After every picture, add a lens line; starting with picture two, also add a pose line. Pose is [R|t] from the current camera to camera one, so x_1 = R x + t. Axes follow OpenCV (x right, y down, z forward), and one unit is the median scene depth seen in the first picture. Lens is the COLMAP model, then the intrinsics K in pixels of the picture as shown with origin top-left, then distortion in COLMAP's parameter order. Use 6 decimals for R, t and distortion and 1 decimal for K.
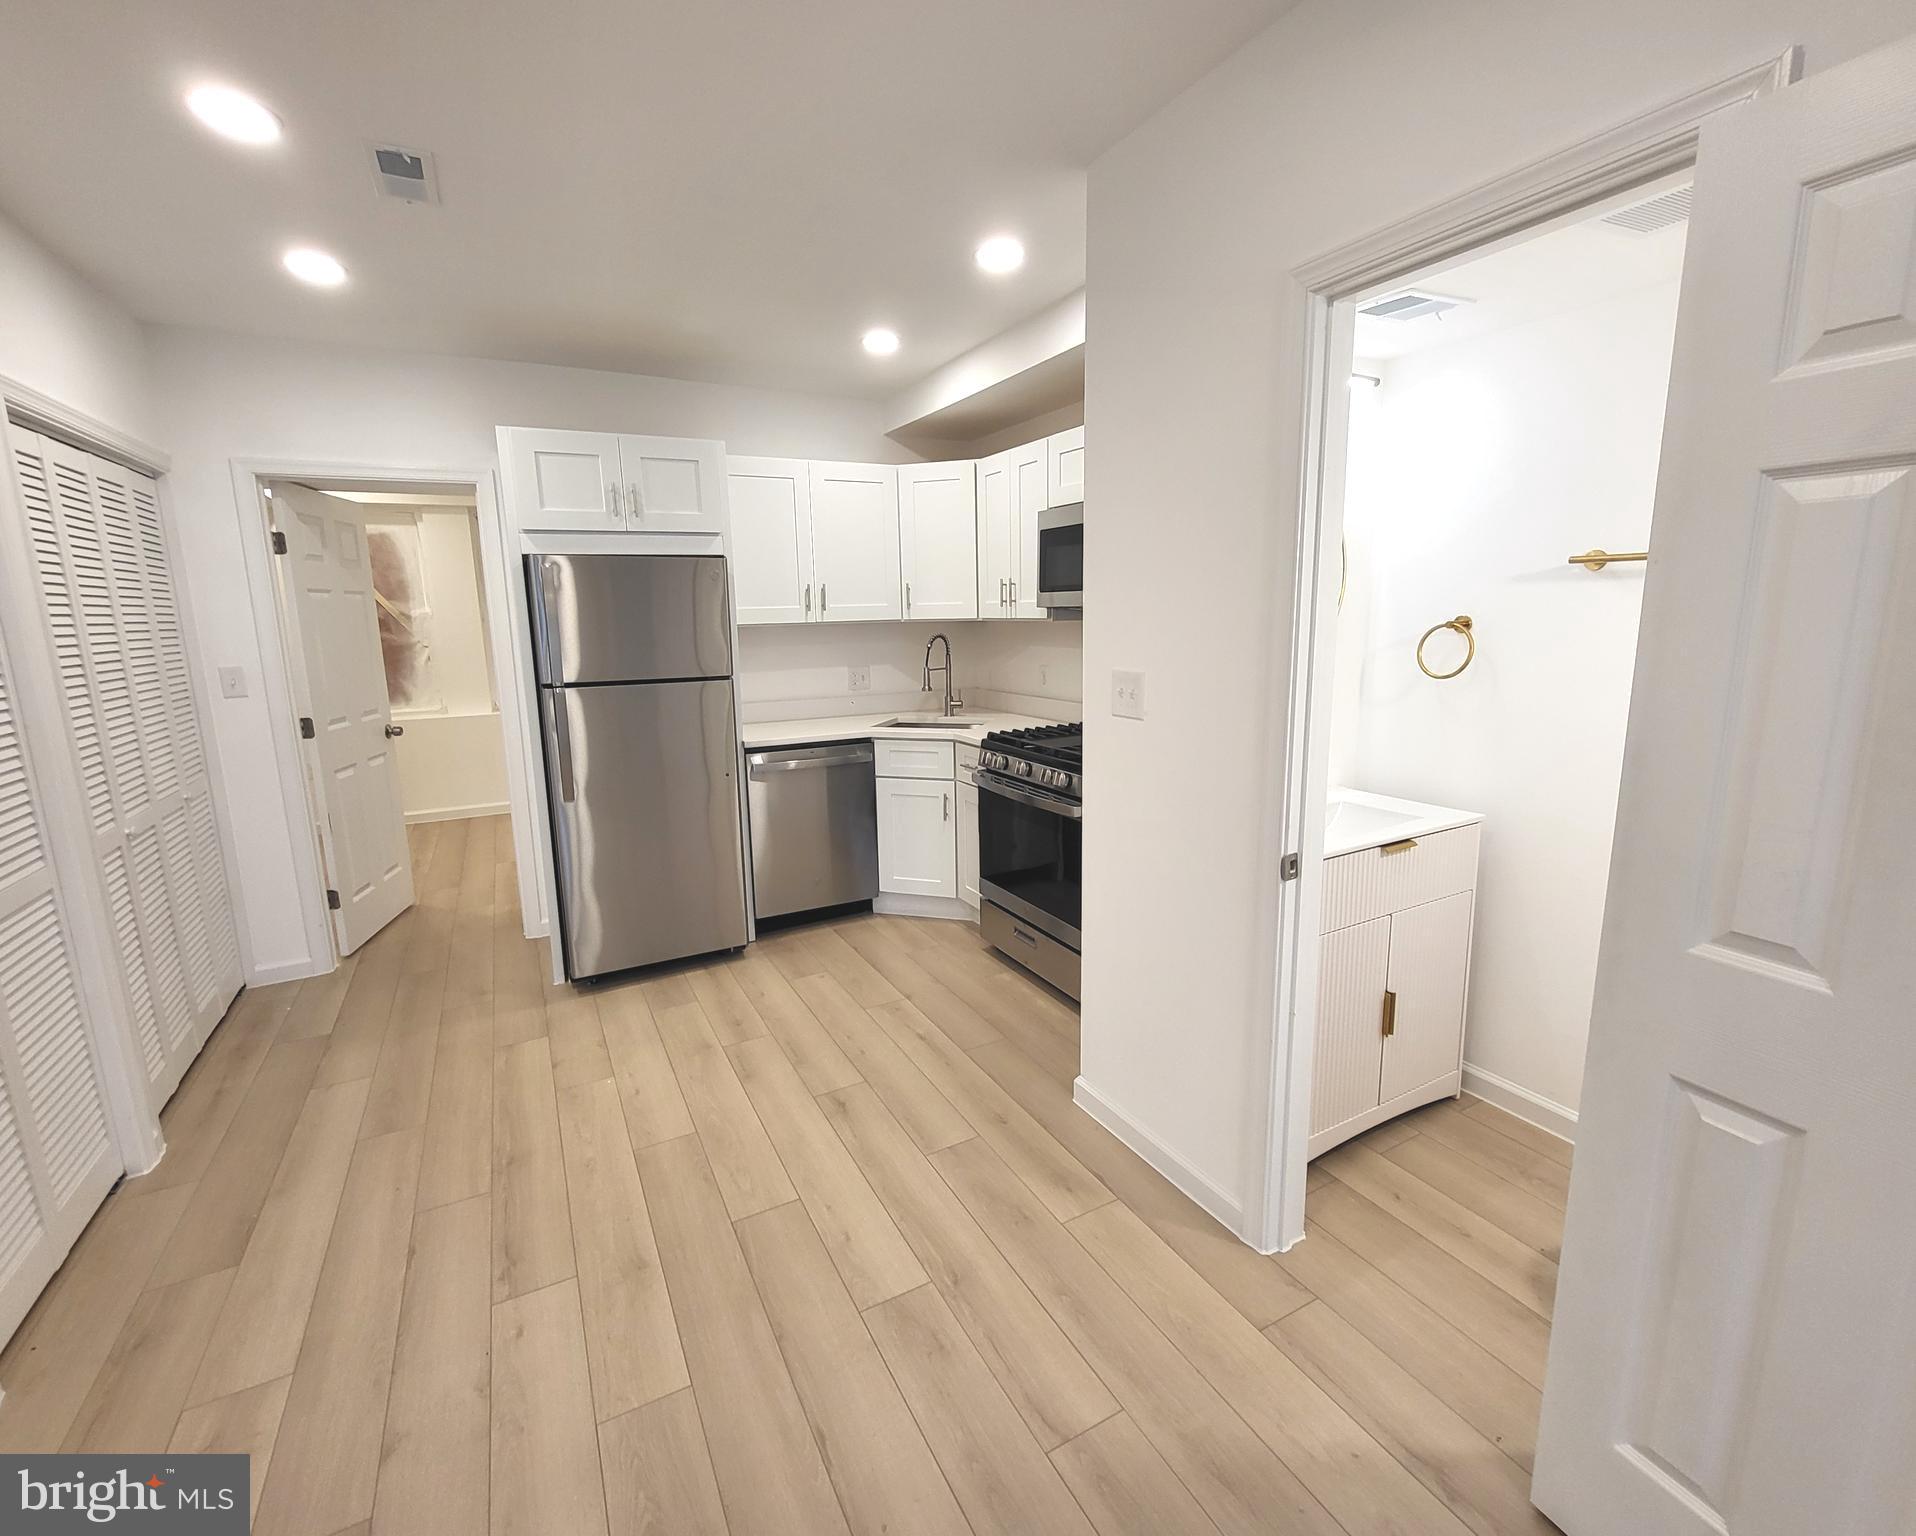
lens RADIAL K [[851.0, 0, 950.9], [0, 851.0, 766.2], [0, 0, 1]] dist [-0.001415, -0.000550]
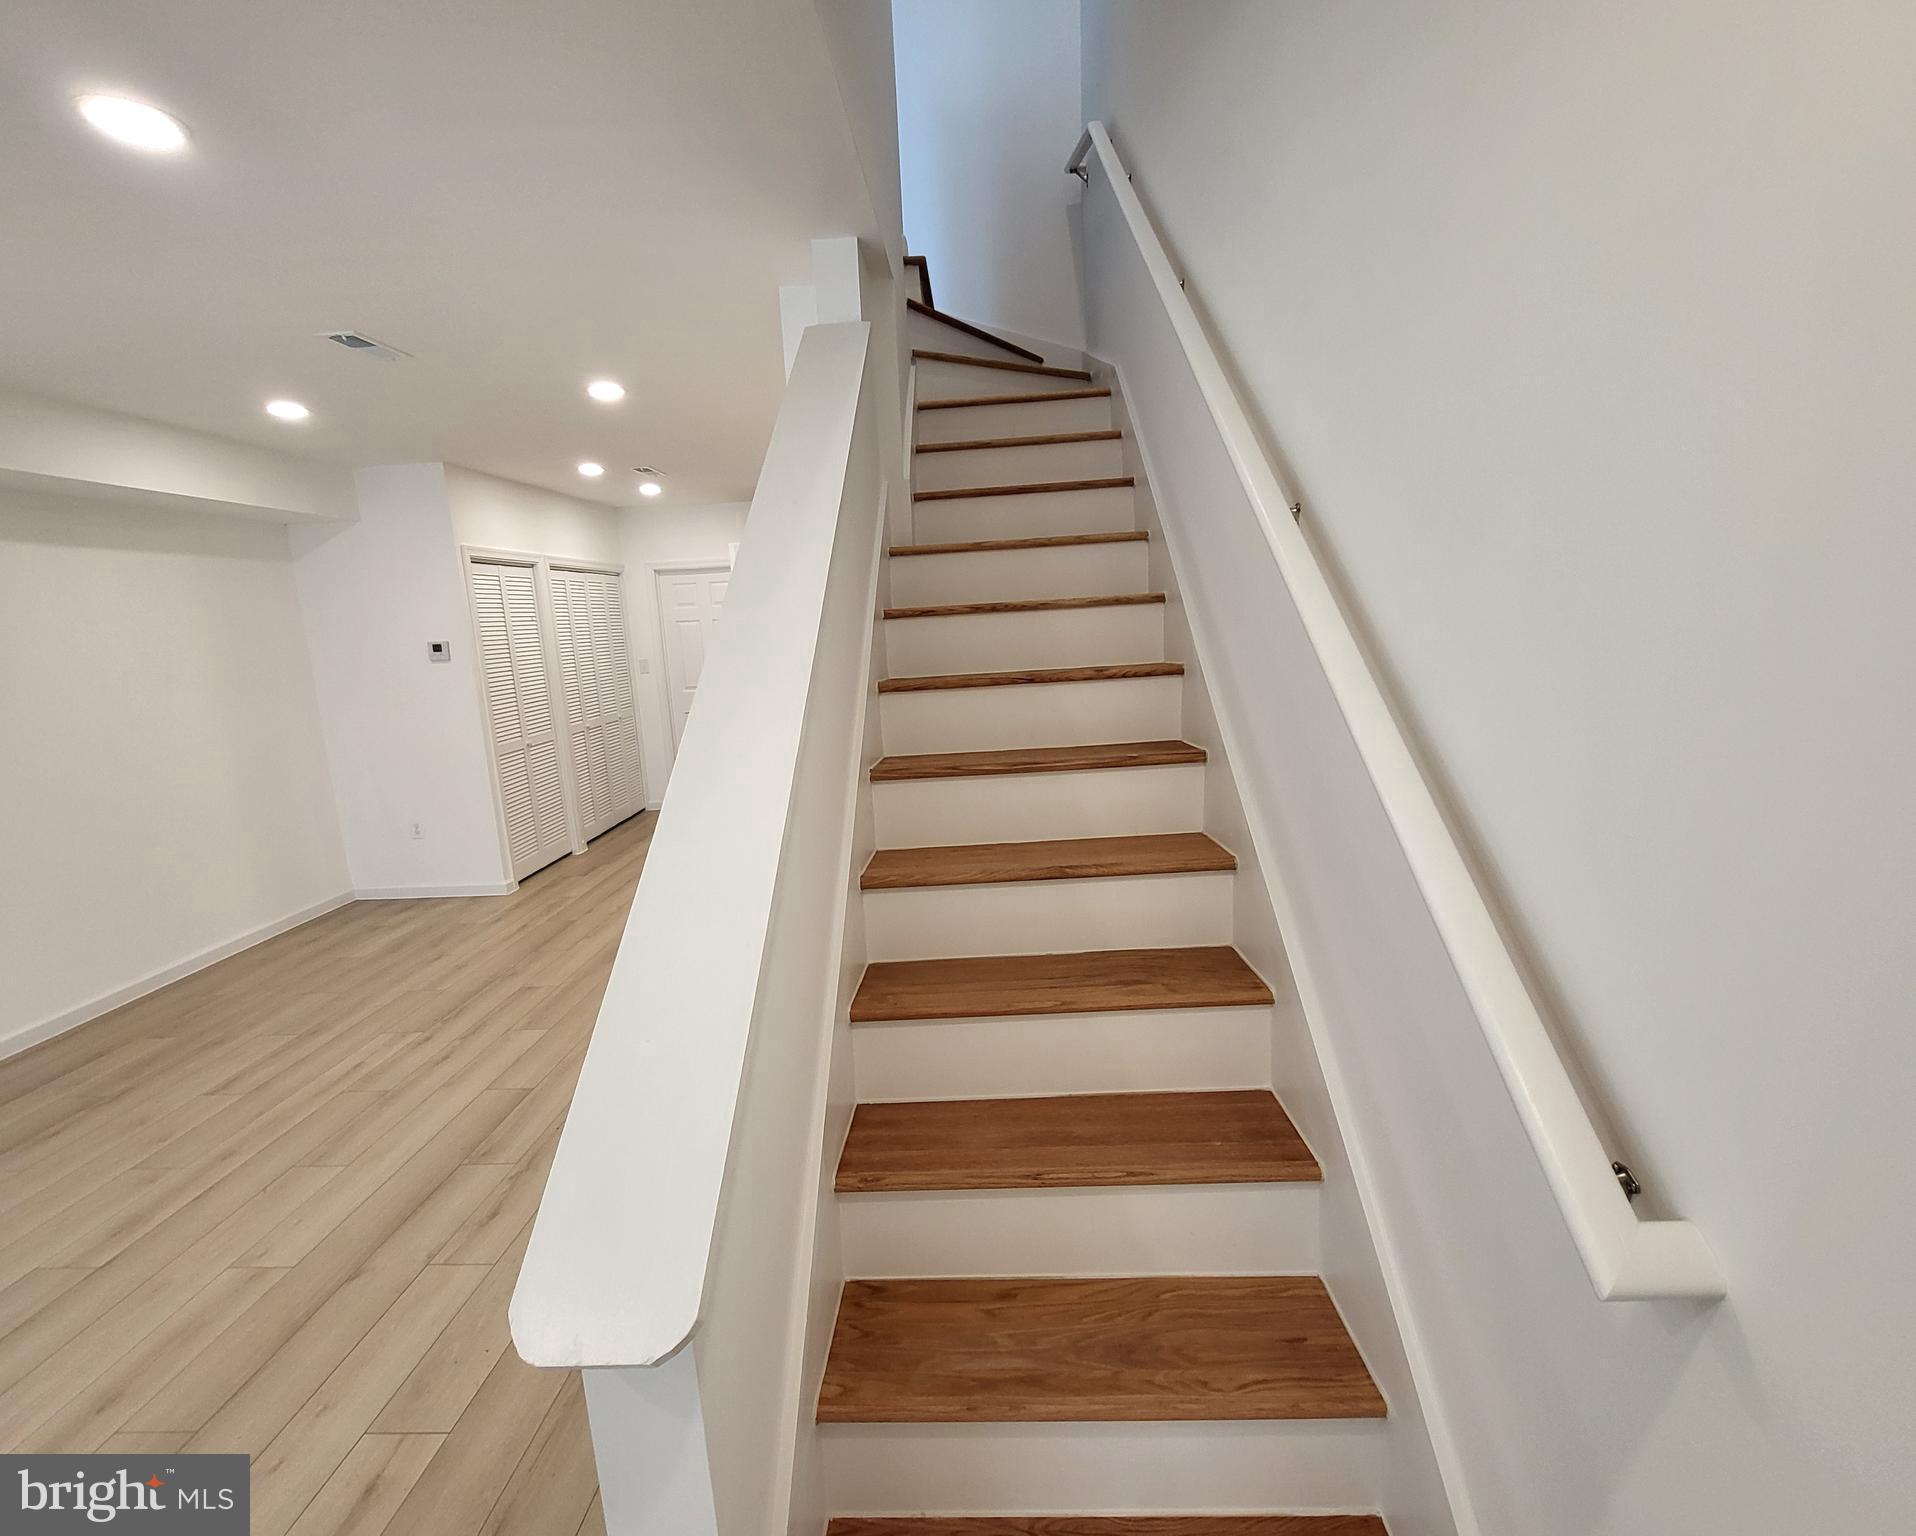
lens RADIAL K [[851.0, 0, 950.9], [0, 851.0, 766.2], [0, 0, 1]] dist [-0.001415, -0.000550]
pose [[0.863881, 0.064172, -0.499592, 0.869005], [-0.057846, 0.997928, 0.028158, 0.045408], [0.500364, 0.004574, 0.865803, -0.448265]]
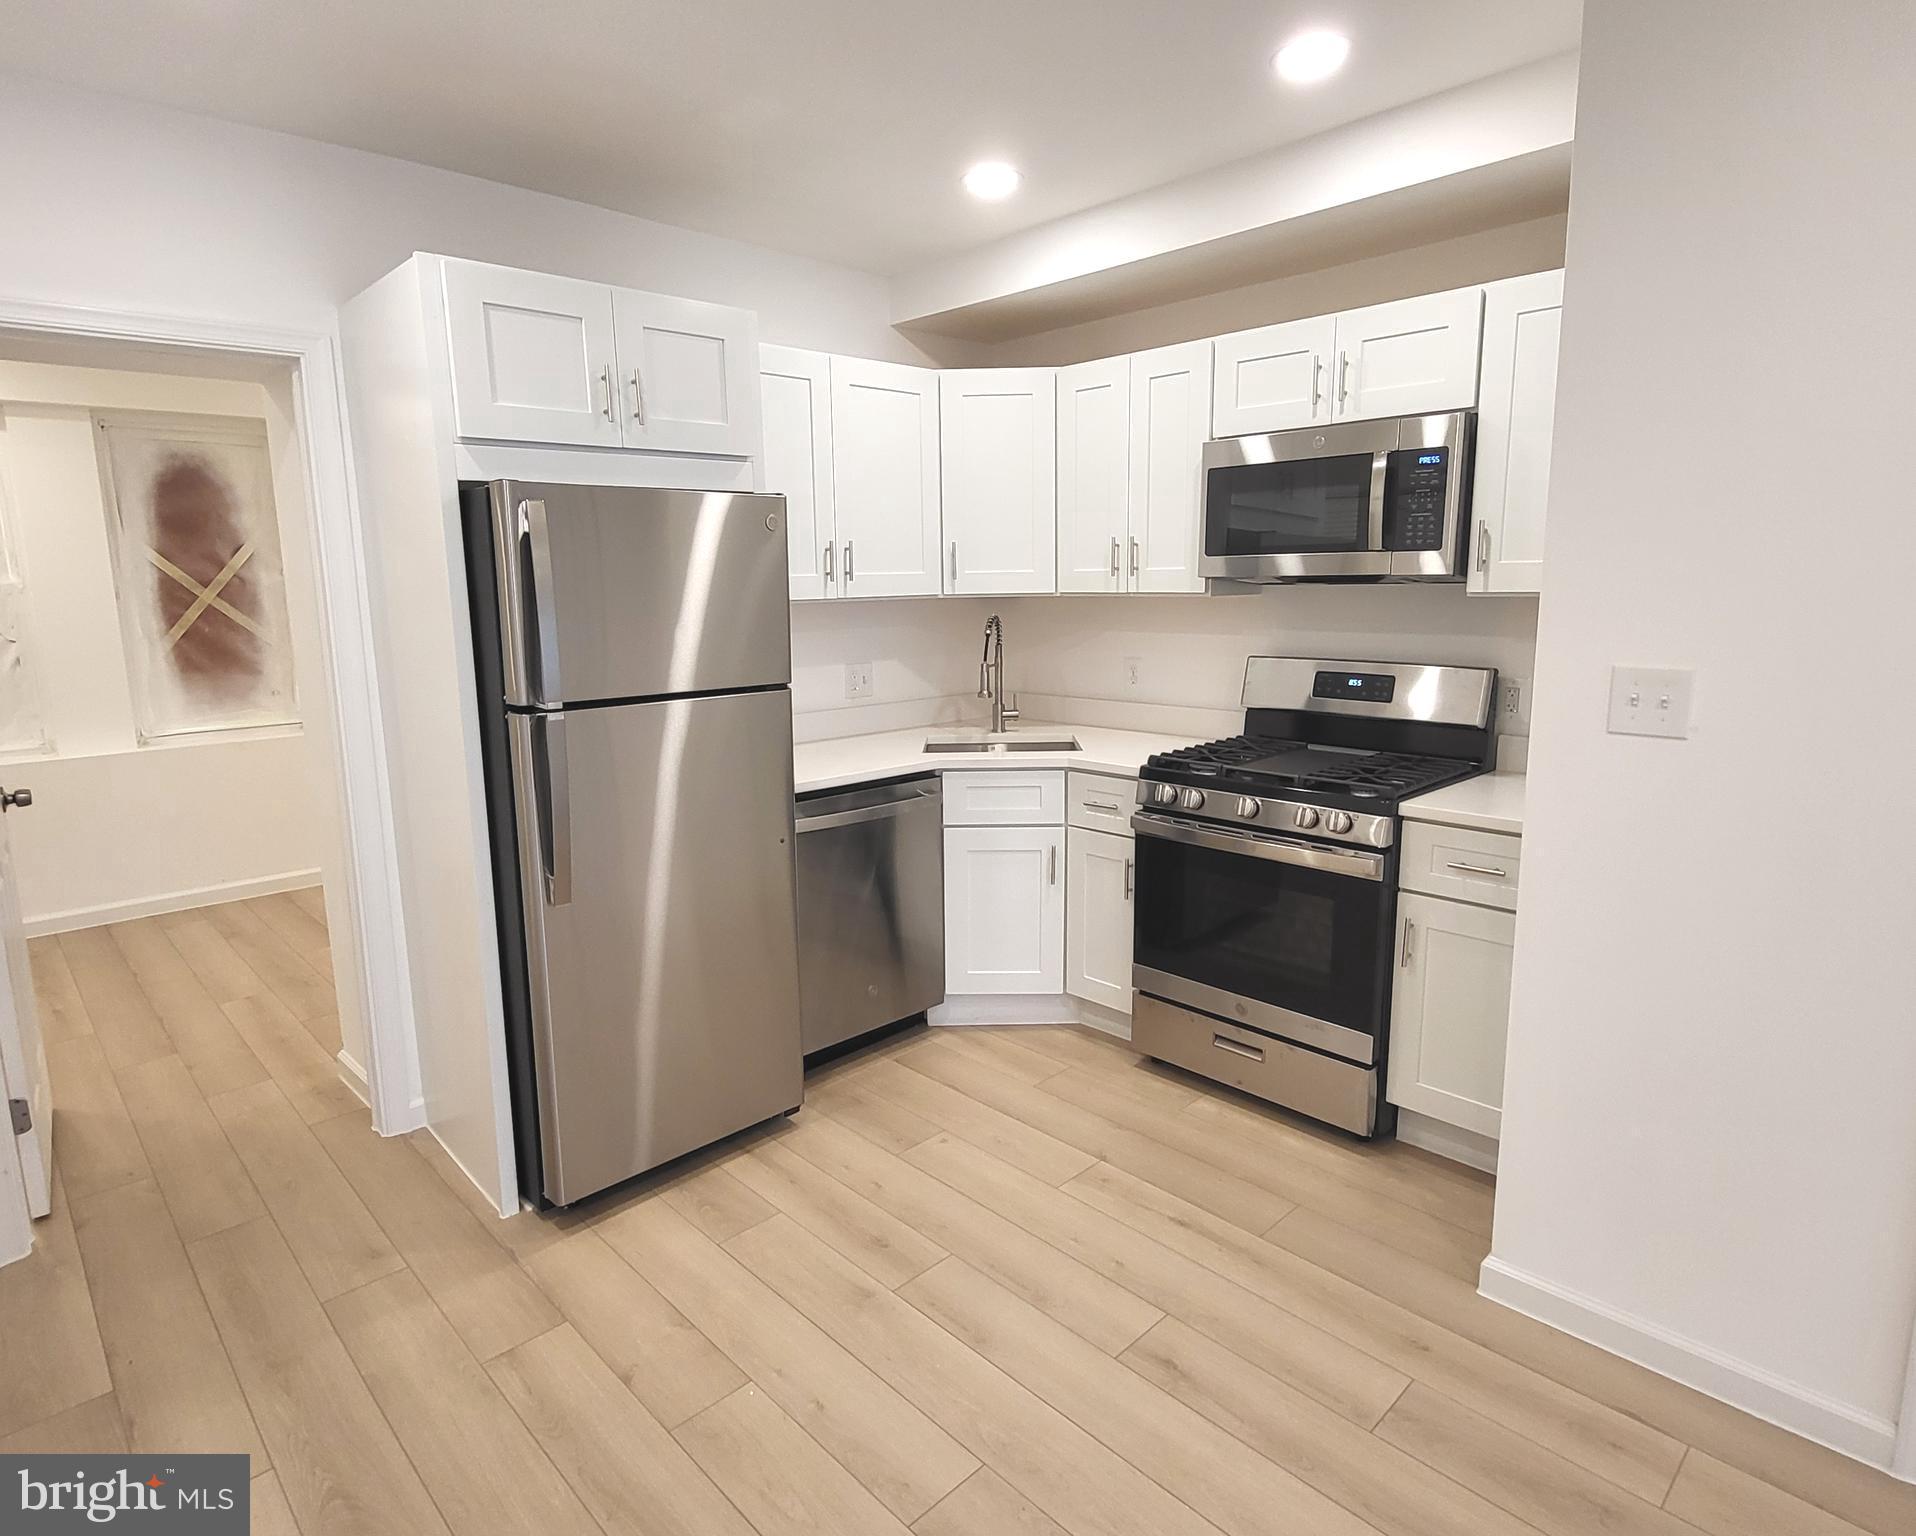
lens RADIAL K [[1075.5, 0, 951.2], [0, 1075.5, 766.0], [0, 0, 1]] dist [-0.002437, -0.001703]
pose [[0.961762, -0.043264, 0.270447, -0.346484], [0.046888, 0.998876, -0.006952, -0.032891], [-0.269842, 0.019367, 0.962710, 0.195131]]
